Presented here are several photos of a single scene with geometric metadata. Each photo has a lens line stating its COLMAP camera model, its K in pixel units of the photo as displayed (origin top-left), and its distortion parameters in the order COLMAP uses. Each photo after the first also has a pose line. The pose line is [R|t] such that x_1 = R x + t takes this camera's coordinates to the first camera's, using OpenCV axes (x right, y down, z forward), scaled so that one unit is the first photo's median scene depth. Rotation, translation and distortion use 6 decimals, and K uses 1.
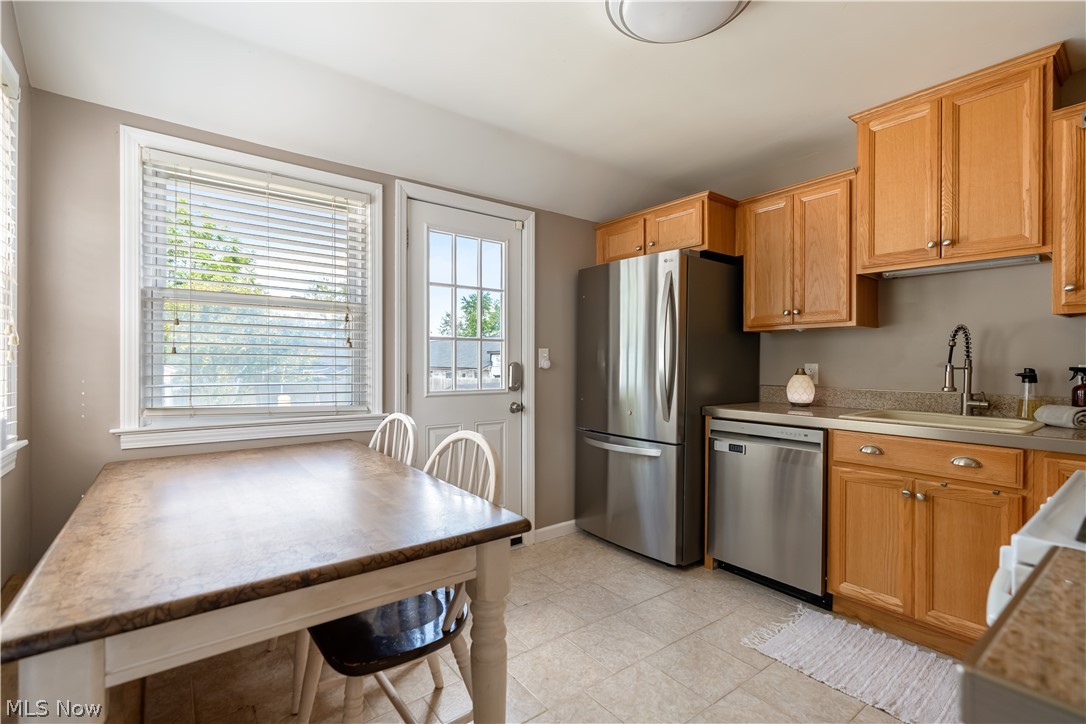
lens RADIAL K [[495.8, 0, 543.0], [0, 495.8, 362.0], [0, 0, 1]] dist [0.001334, 0.000184]
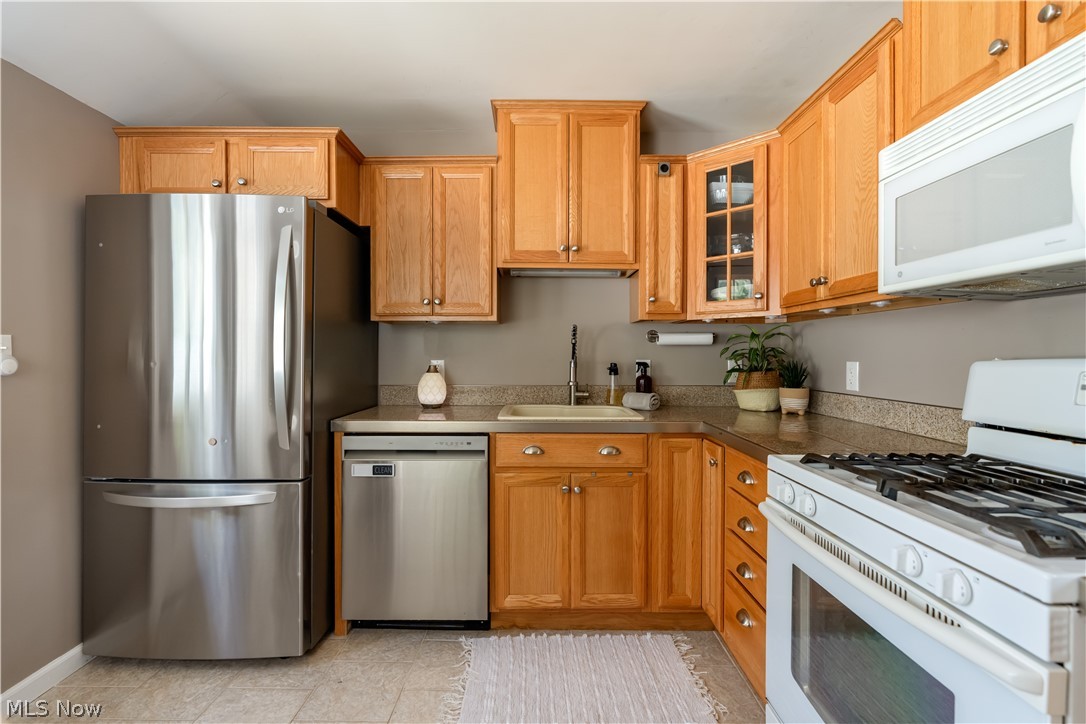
lens RADIAL K [[498.7, 0, 545.0], [0, 498.7, 356.4], [0, 0, 1]] dist [-0.002183, 0.000120]
pose [[0.605655, -0.007764, 0.795689, -0.082763], [0.001420, 0.999961, 0.008676, -0.012294], [-0.795726, -0.004125, 0.605643, 0.337229]]
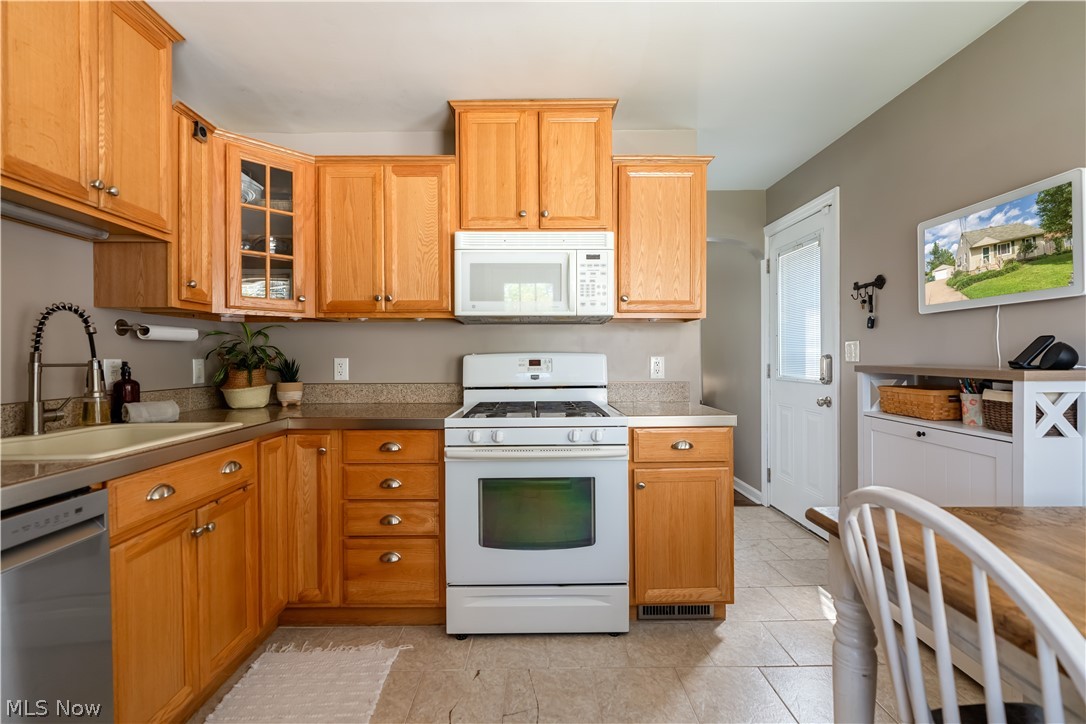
lens RADIAL K [[498.7, 0, 545.0], [0, 498.7, 356.4], [0, 0, 1]] dist [-0.002183, 0.000120]
pose [[-0.806720, 0.000258, 0.590933, -0.107116], [0.001539, 0.999997, 0.001663, -0.000120], [-0.590931, 0.002251, -0.806719, 1.051125]]
